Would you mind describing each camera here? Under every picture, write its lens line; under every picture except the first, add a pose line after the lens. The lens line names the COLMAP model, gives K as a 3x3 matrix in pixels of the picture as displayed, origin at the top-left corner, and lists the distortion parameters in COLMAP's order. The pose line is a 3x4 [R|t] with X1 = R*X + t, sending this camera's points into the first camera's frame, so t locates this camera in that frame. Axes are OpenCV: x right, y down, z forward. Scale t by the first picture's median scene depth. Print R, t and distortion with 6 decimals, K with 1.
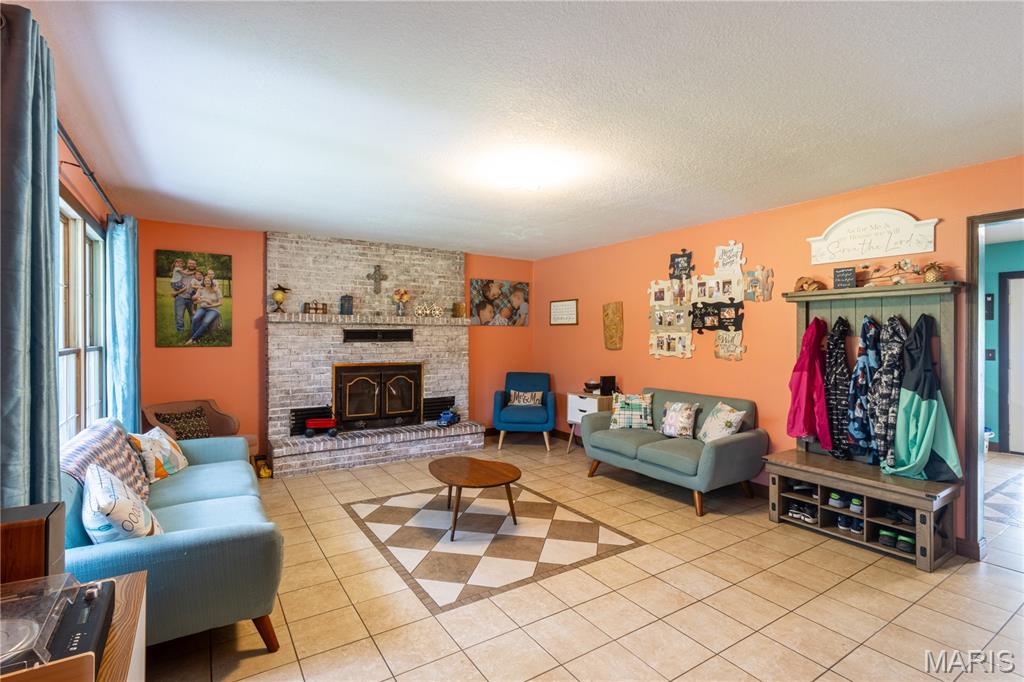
lens RADIAL K [[478.2, 0, 516.9], [0, 478.2, 338.7], [0, 0, 1]] dist [0.002441, 0.001237]
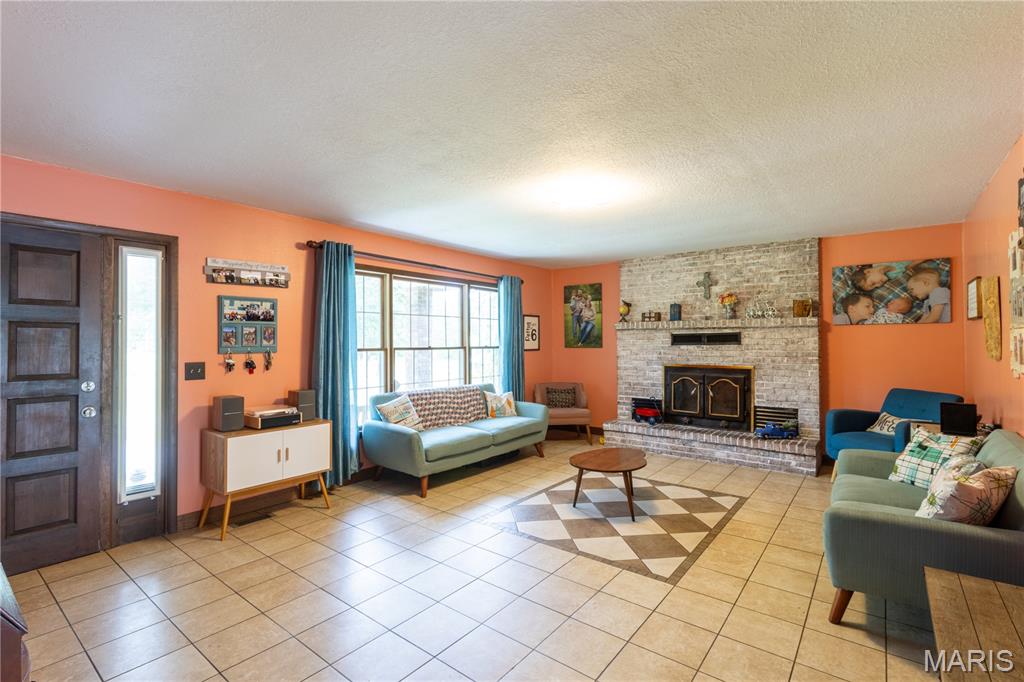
lens RADIAL K [[478.2, 0, 519.3], [0, 478.2, 340.1], [0, 0, 1]] dist [0.002441, 0.001237]
pose [[0.326954, -0.006268, -0.945020, 0.596038], [-0.000440, 0.999977, -0.006785, 0.003296], [0.945040, 0.002634, 0.326943, 0.285204]]
